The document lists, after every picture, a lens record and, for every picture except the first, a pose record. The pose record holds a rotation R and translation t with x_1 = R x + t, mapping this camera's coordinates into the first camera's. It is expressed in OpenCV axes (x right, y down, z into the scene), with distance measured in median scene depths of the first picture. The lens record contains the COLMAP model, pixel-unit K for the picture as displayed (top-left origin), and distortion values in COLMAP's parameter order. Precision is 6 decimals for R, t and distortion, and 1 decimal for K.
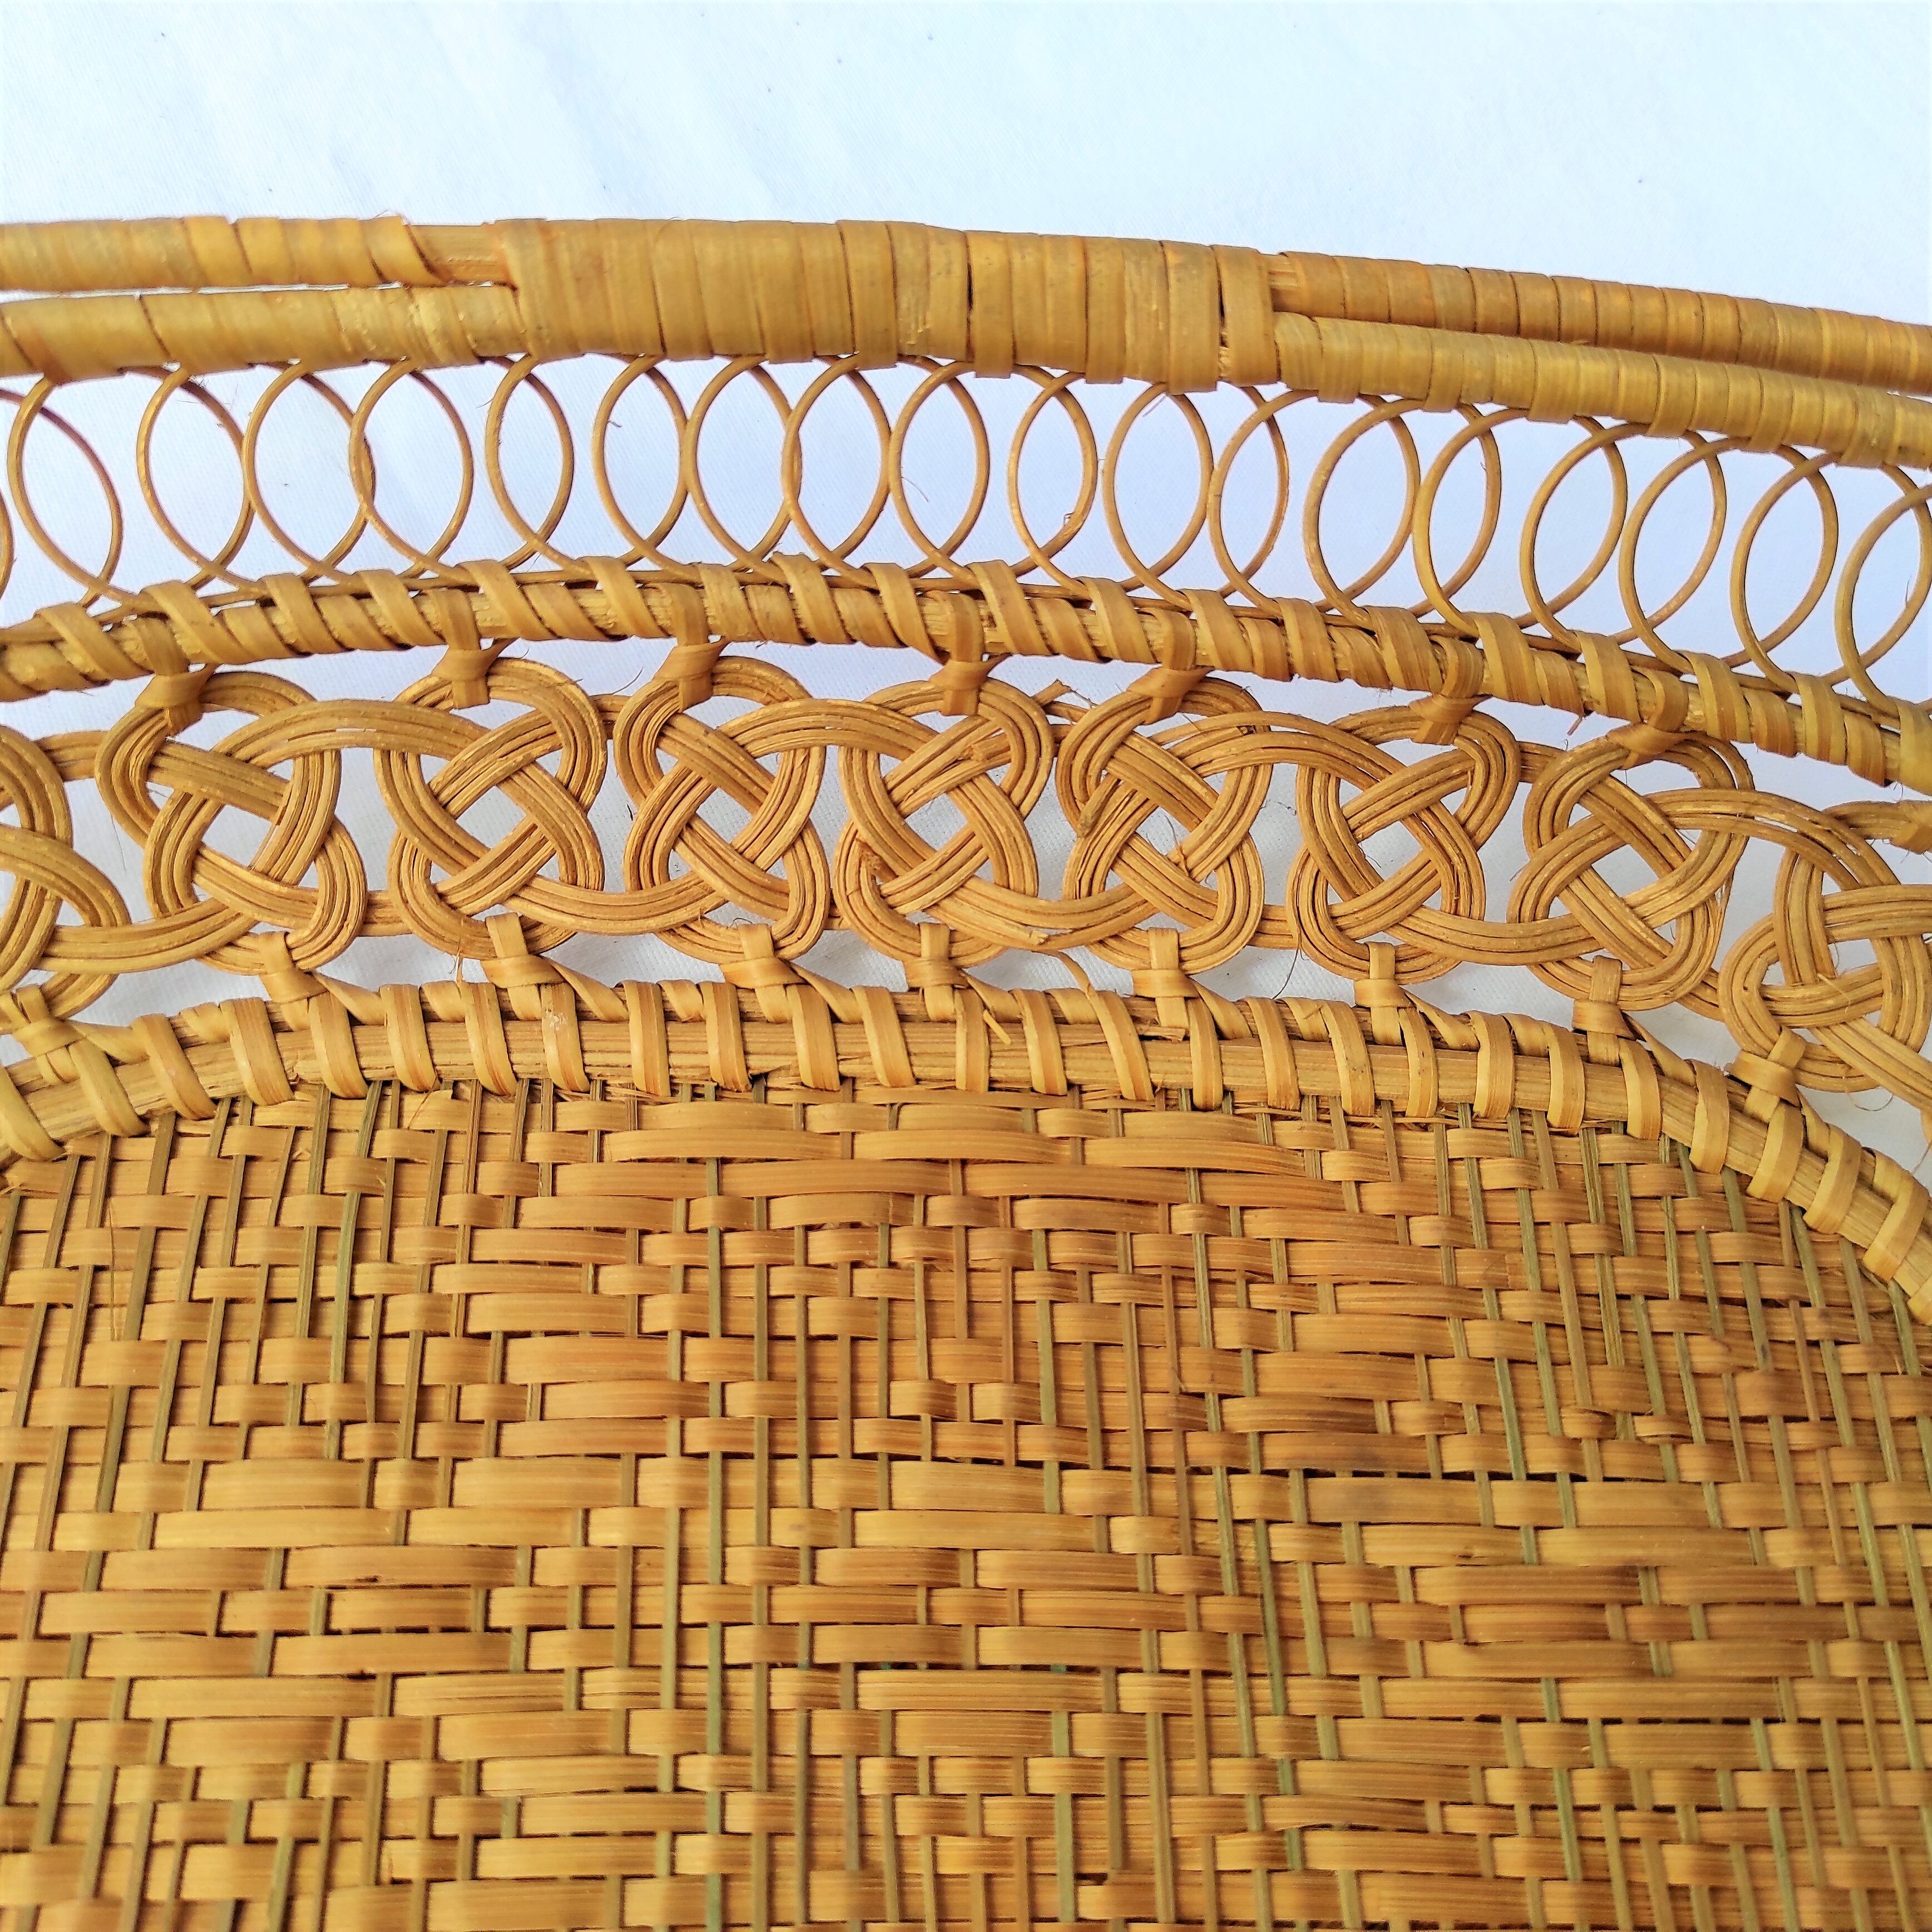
lens RADIAL K [[2275.1, 0, 966.0], [0, 2275.1, 966.0], [0, 0, 1]] dist [0.060939, -0.073289]
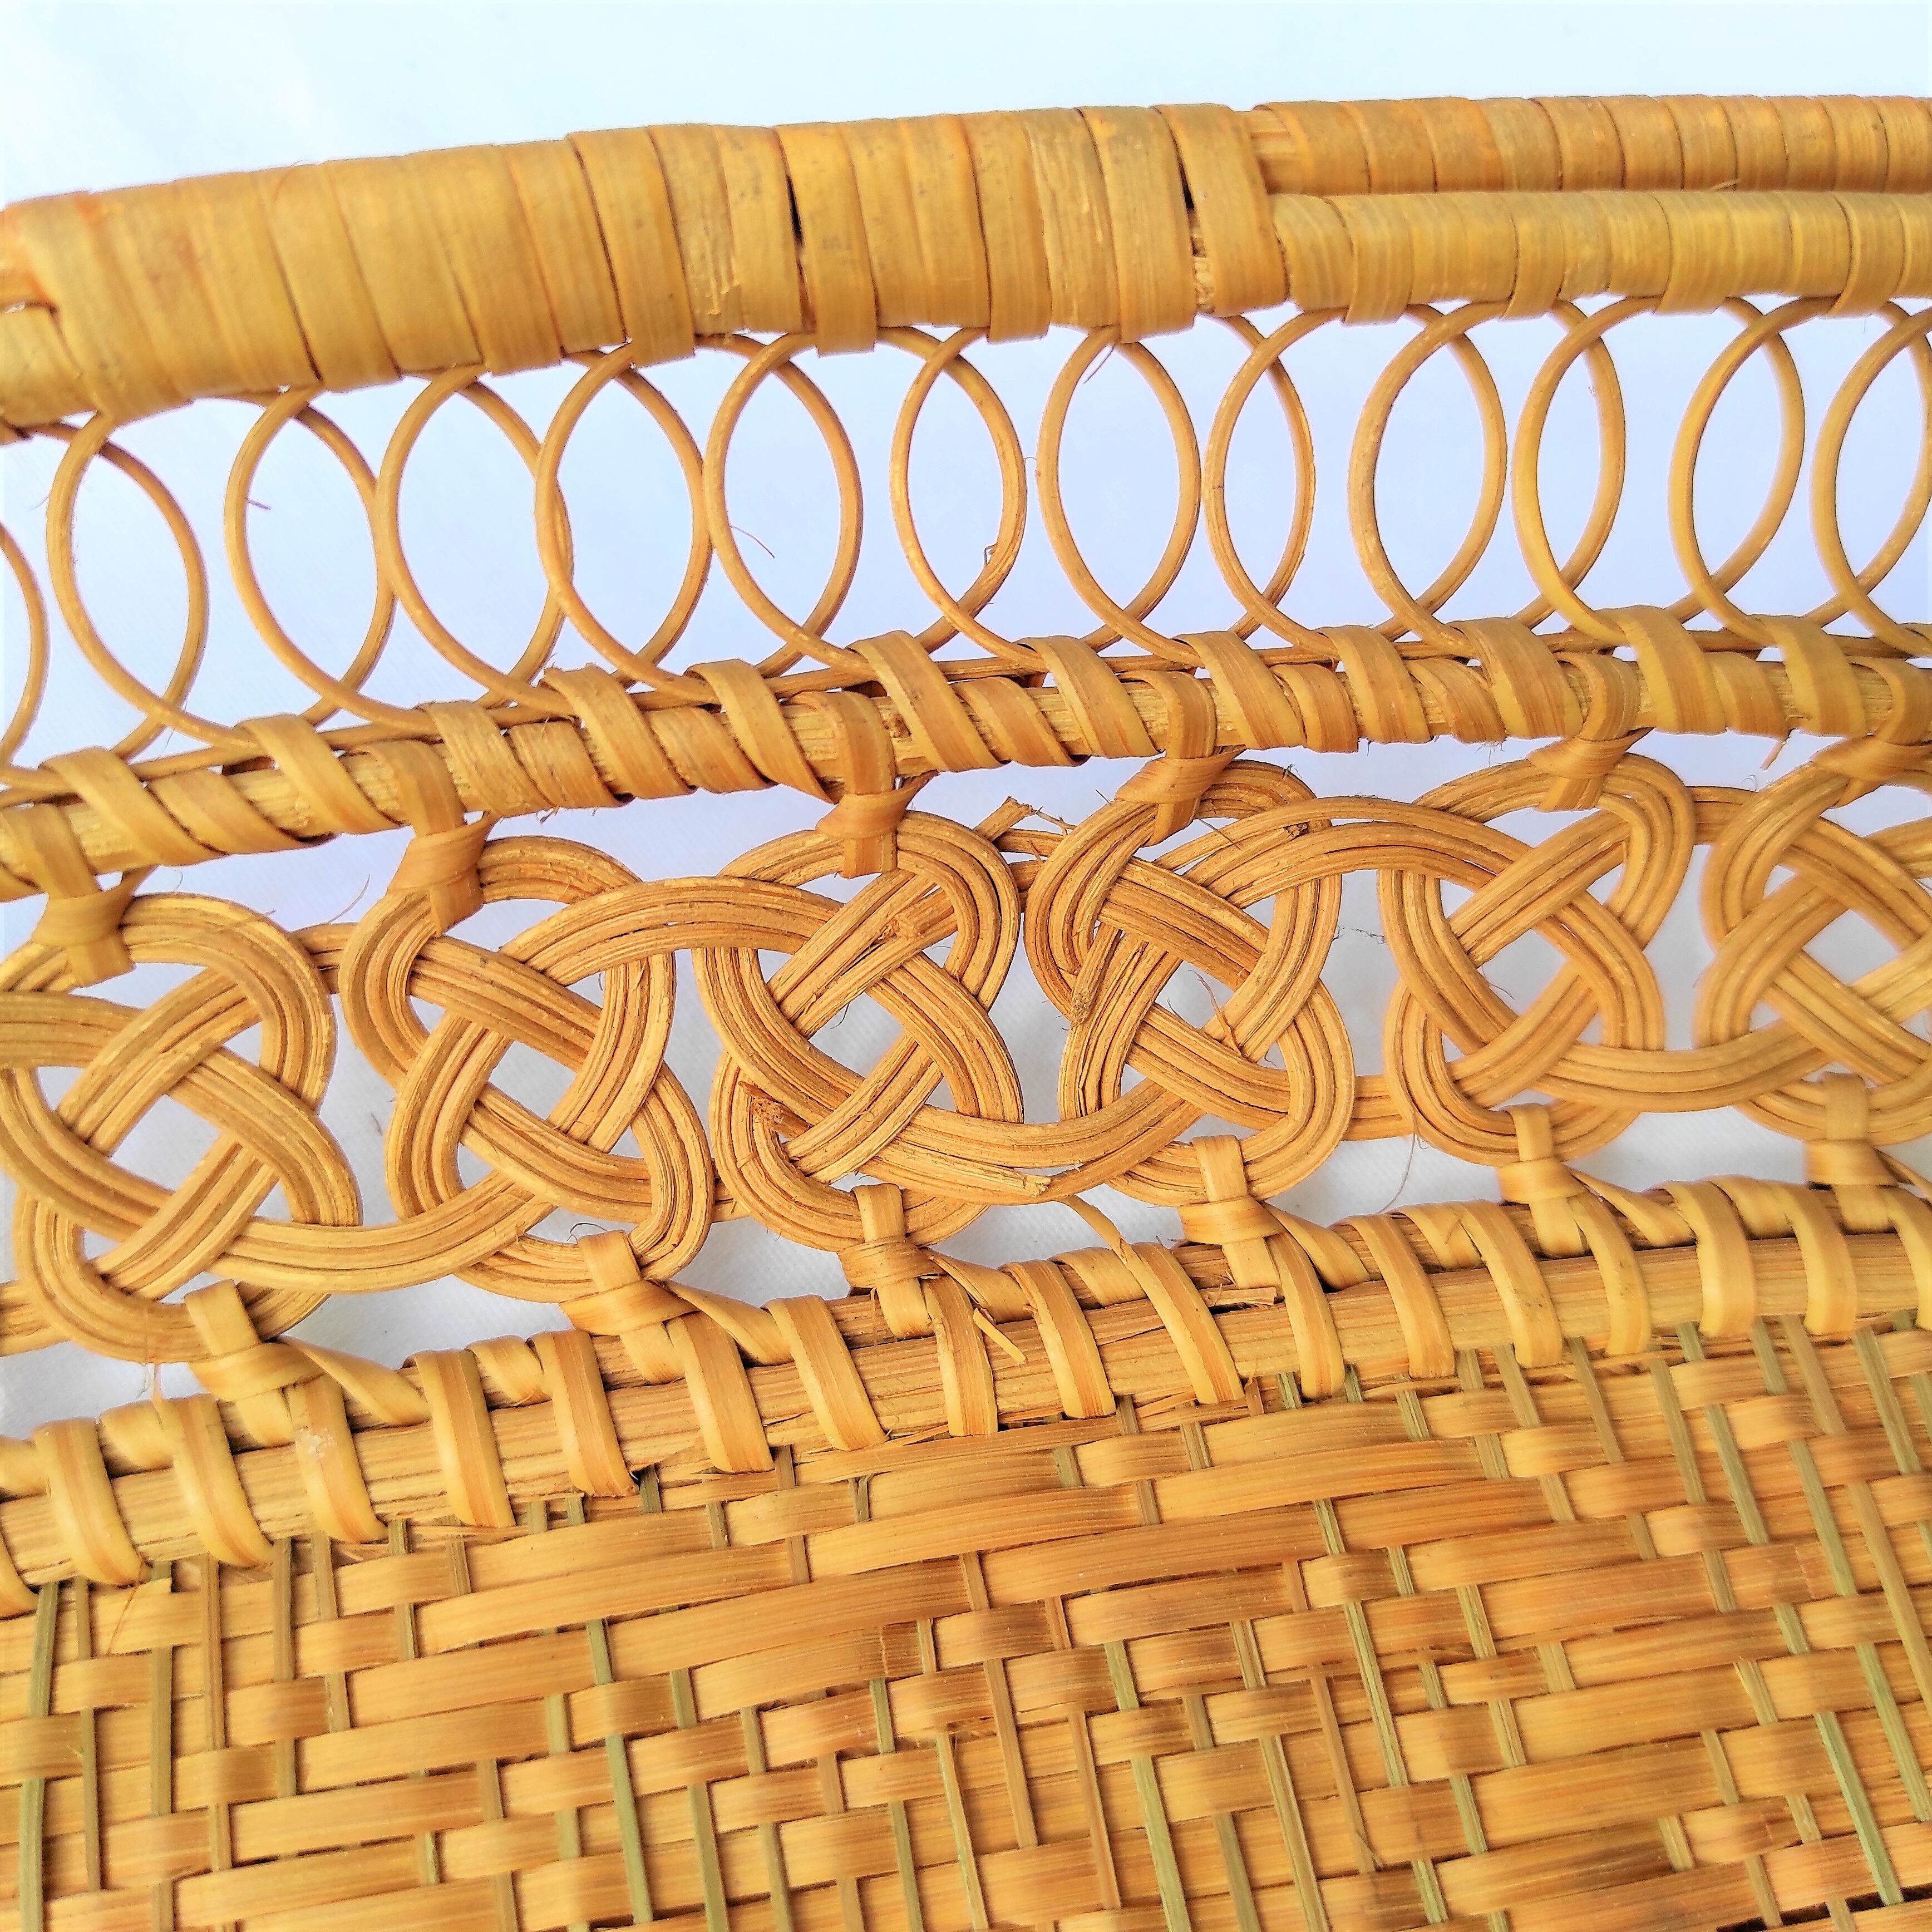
lens RADIAL K [[2181.1, 0, 966.0], [0, 2181.1, 966.0], [0, 0, 1]] dist [0.002352, -0.040202]
pose [[0.985758, -0.151613, 0.072759, -0.025145], [0.151781, 0.988409, 0.003250, -0.082400], [-0.072408, 0.007839, 0.997344, 0.378893]]
